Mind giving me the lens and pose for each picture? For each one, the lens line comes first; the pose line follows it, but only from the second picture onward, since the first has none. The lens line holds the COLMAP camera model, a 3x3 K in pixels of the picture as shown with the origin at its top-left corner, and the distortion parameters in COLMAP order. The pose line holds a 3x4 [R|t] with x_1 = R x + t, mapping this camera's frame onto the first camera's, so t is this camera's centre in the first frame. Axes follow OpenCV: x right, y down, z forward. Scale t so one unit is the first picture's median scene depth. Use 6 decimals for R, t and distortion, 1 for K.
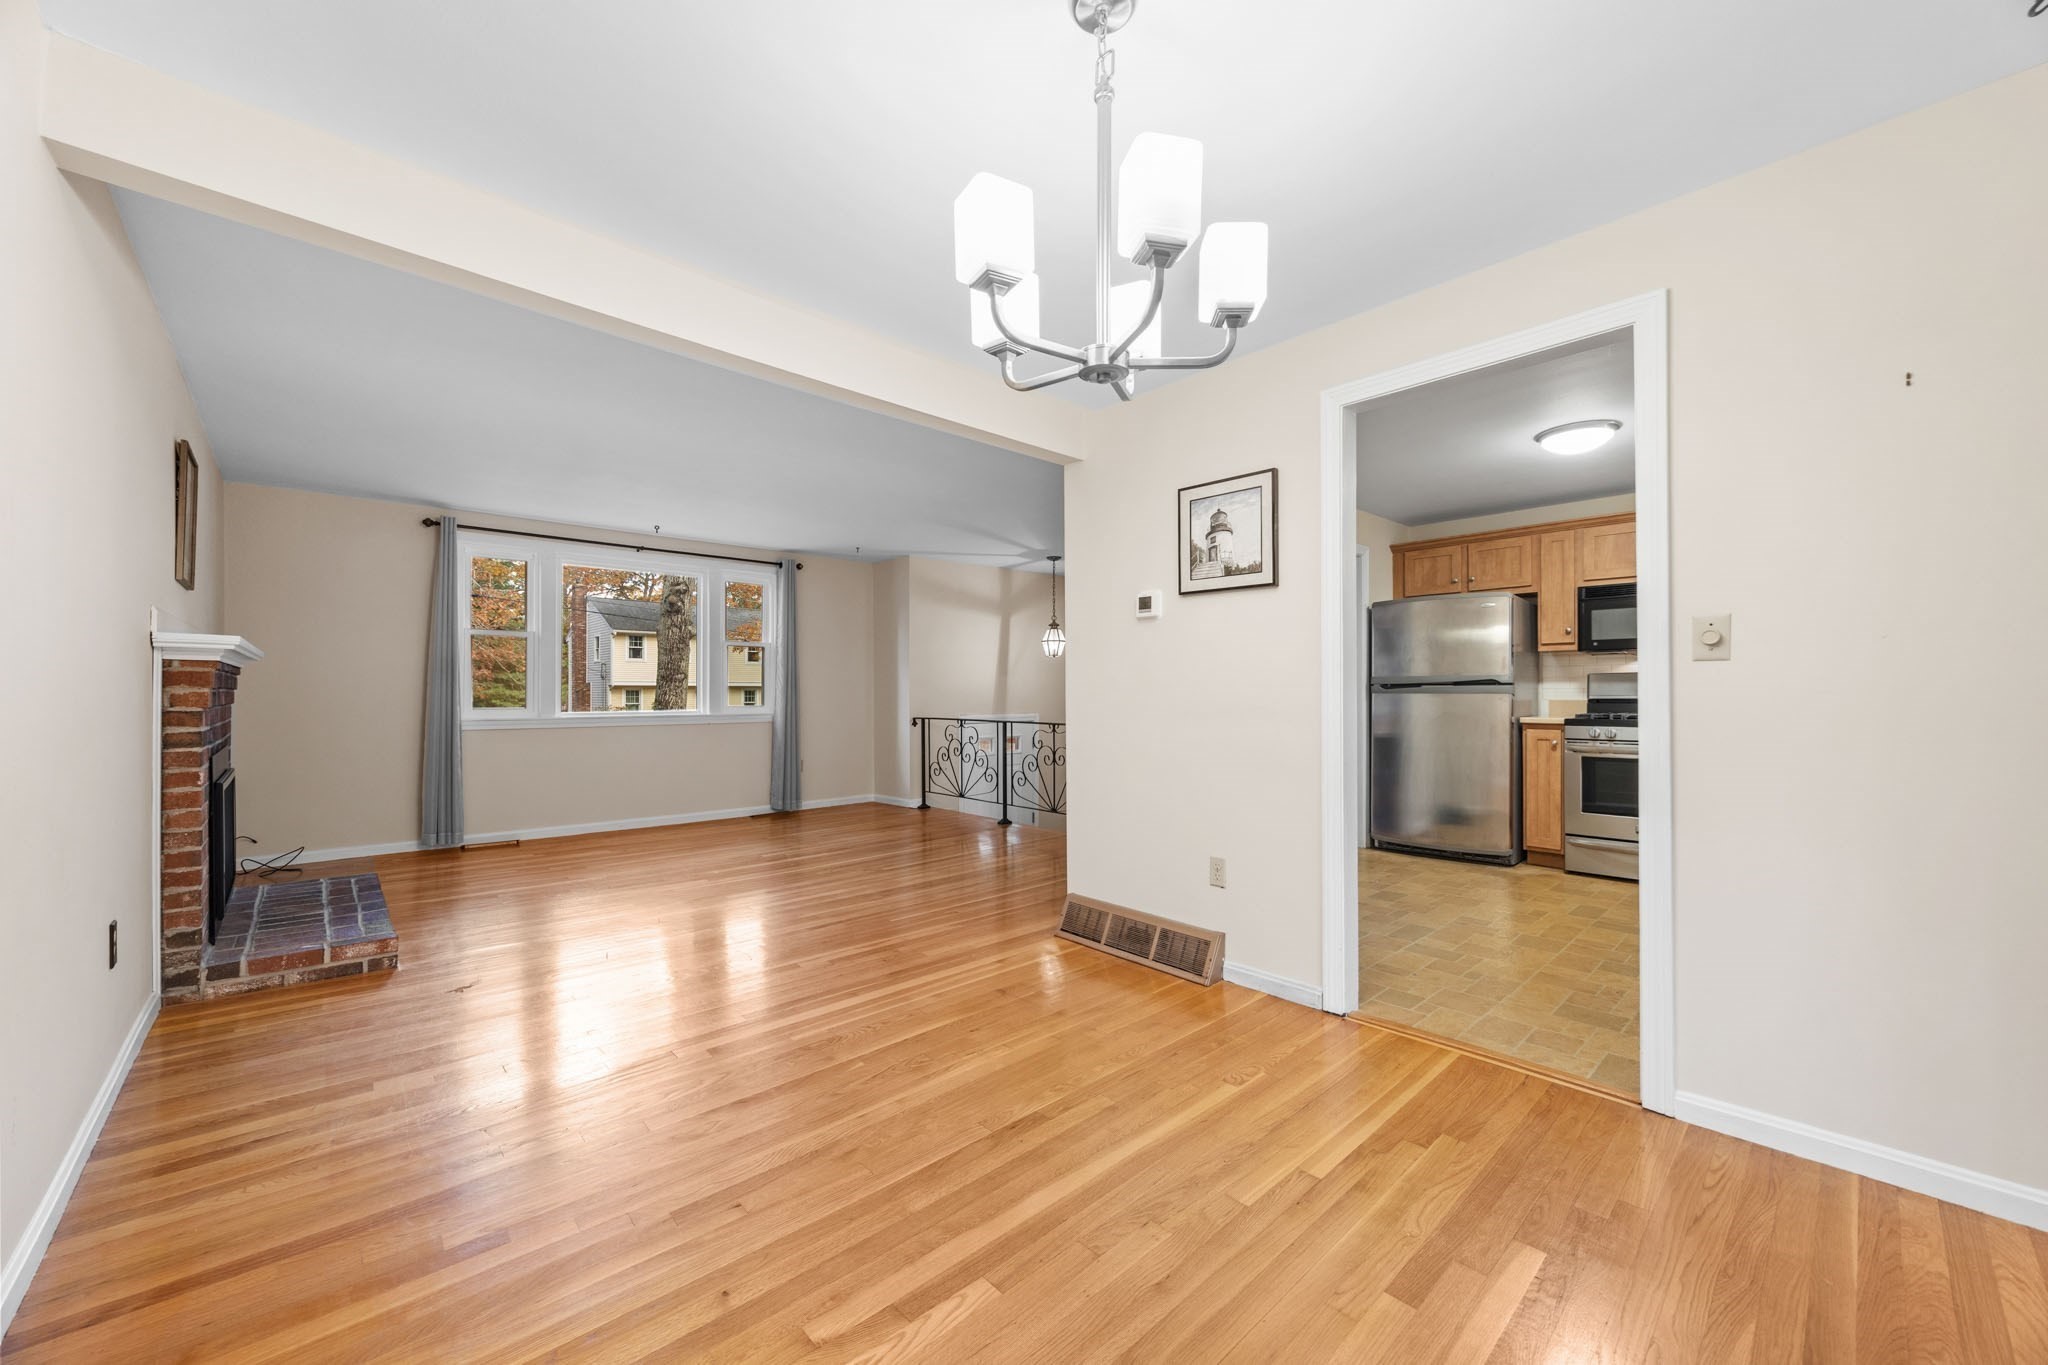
lens RADIAL K [[776.3, 0, 1022.5], [0, 776.3, 687.5], [0, 0, 1]] dist [-0.002785, -0.000128]
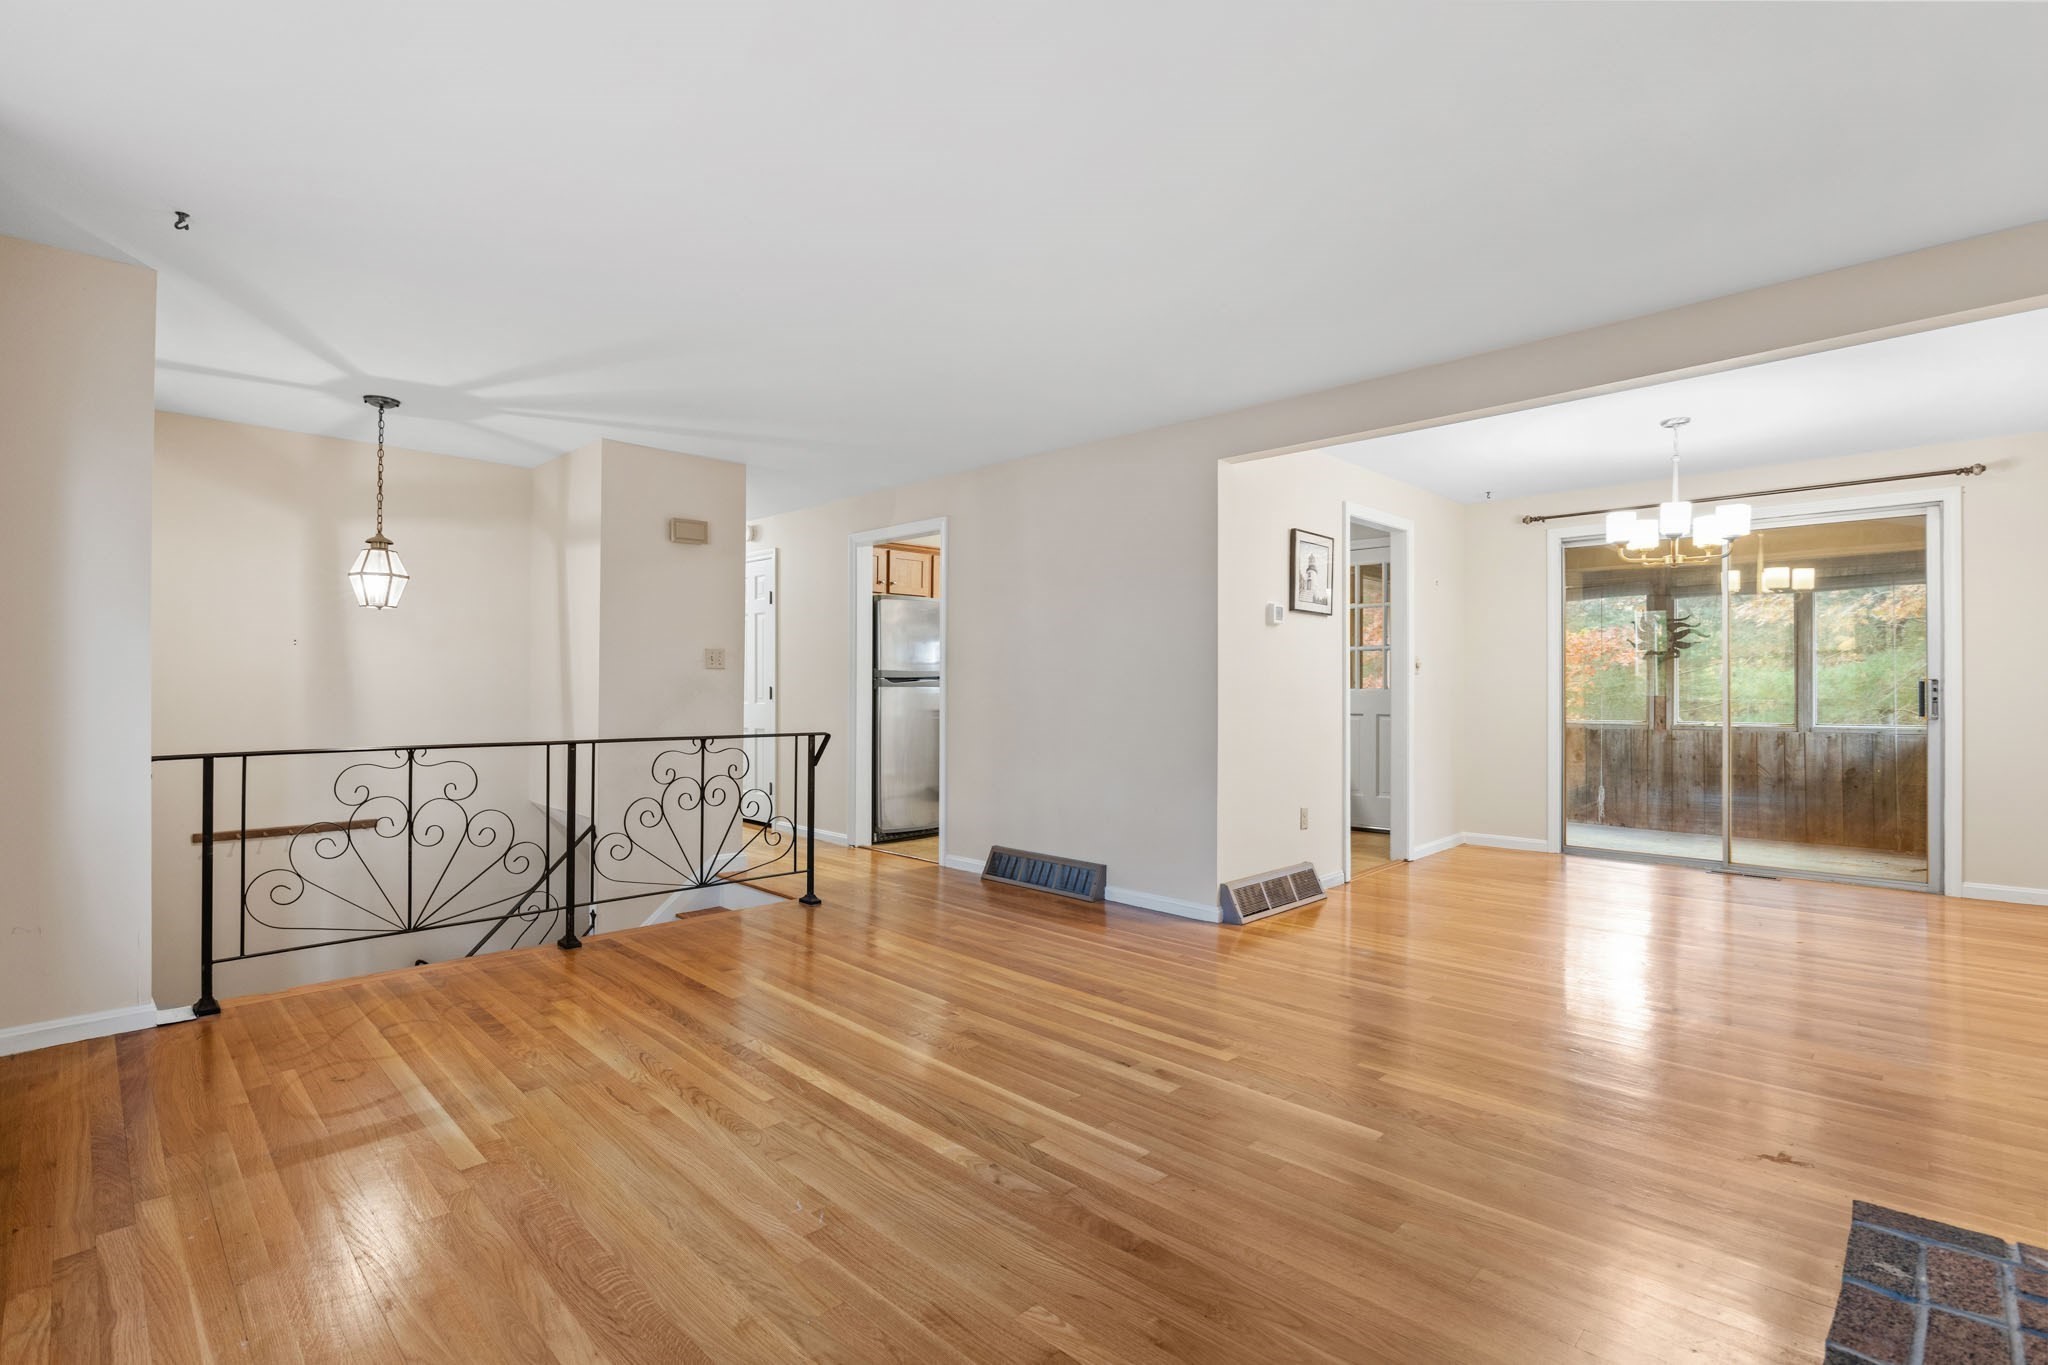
lens RADIAL K [[949.1, 0, 1024.0], [0, 949.1, 682.5], [0, 0, 1]] dist [-0.013851, 0.000008]
pose [[-0.051588, 0.003451, 0.998663, -0.797239], [-0.009435, 0.999948, -0.003943, 0.006051], [-0.998624, -0.009625, -0.051553, 0.907854]]
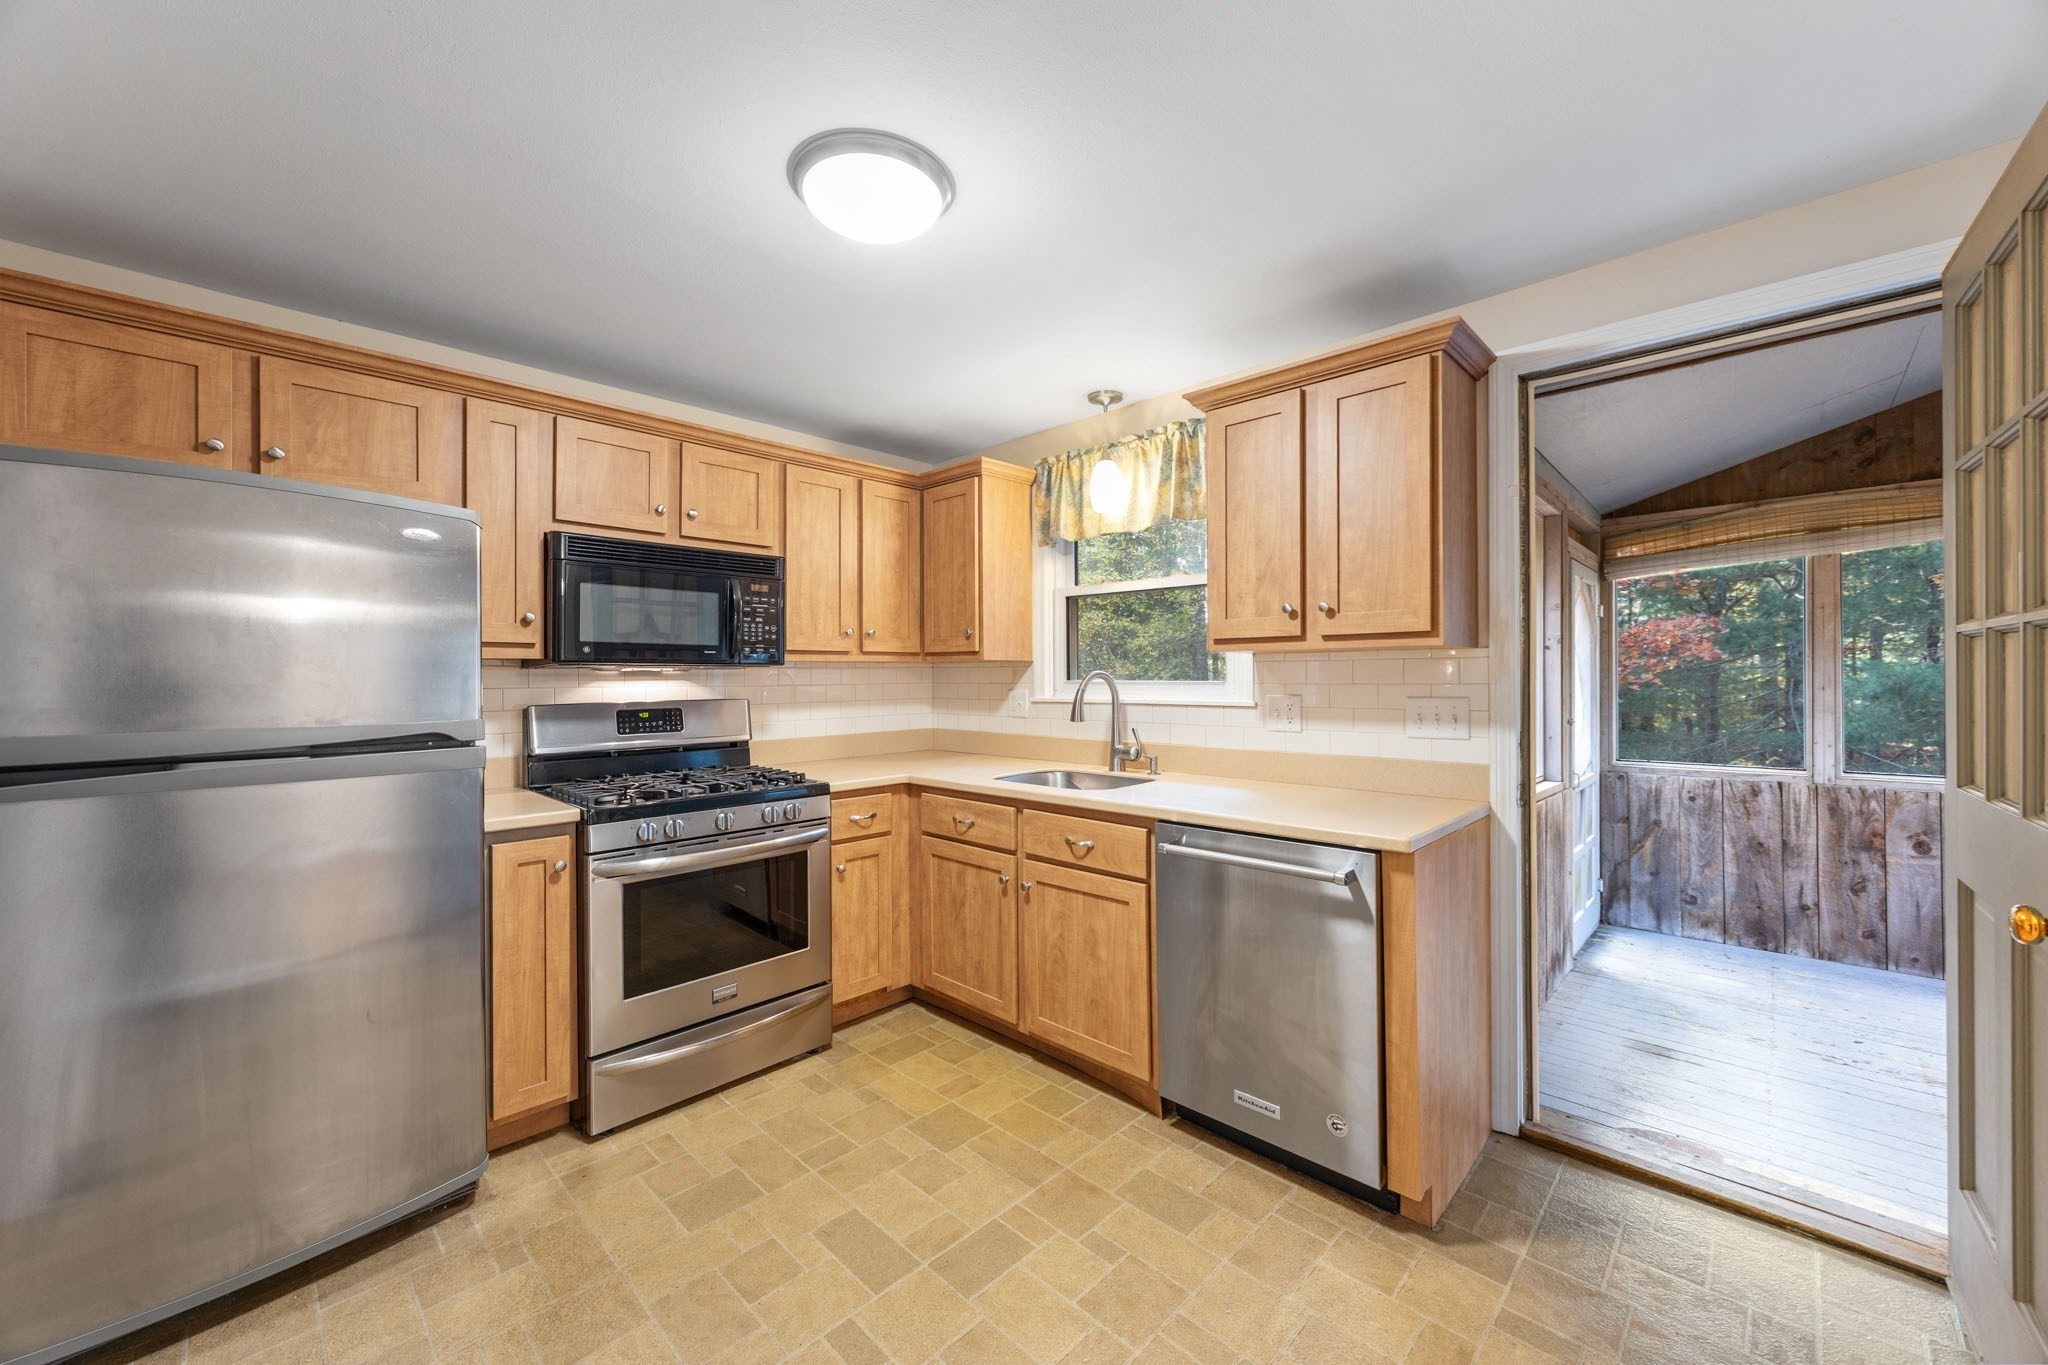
lens RADIAL K [[781.7, 0, 1033.4], [0, 781.7, 679.0], [0, 0, 1]] dist [-0.001636, -0.000063]
pose [[-0.062428, -0.002149, 0.998047, 0.193726], [0.000327, 0.999998, 0.002173, -0.034926], [-0.998049, 0.000462, -0.062427, 0.681811]]
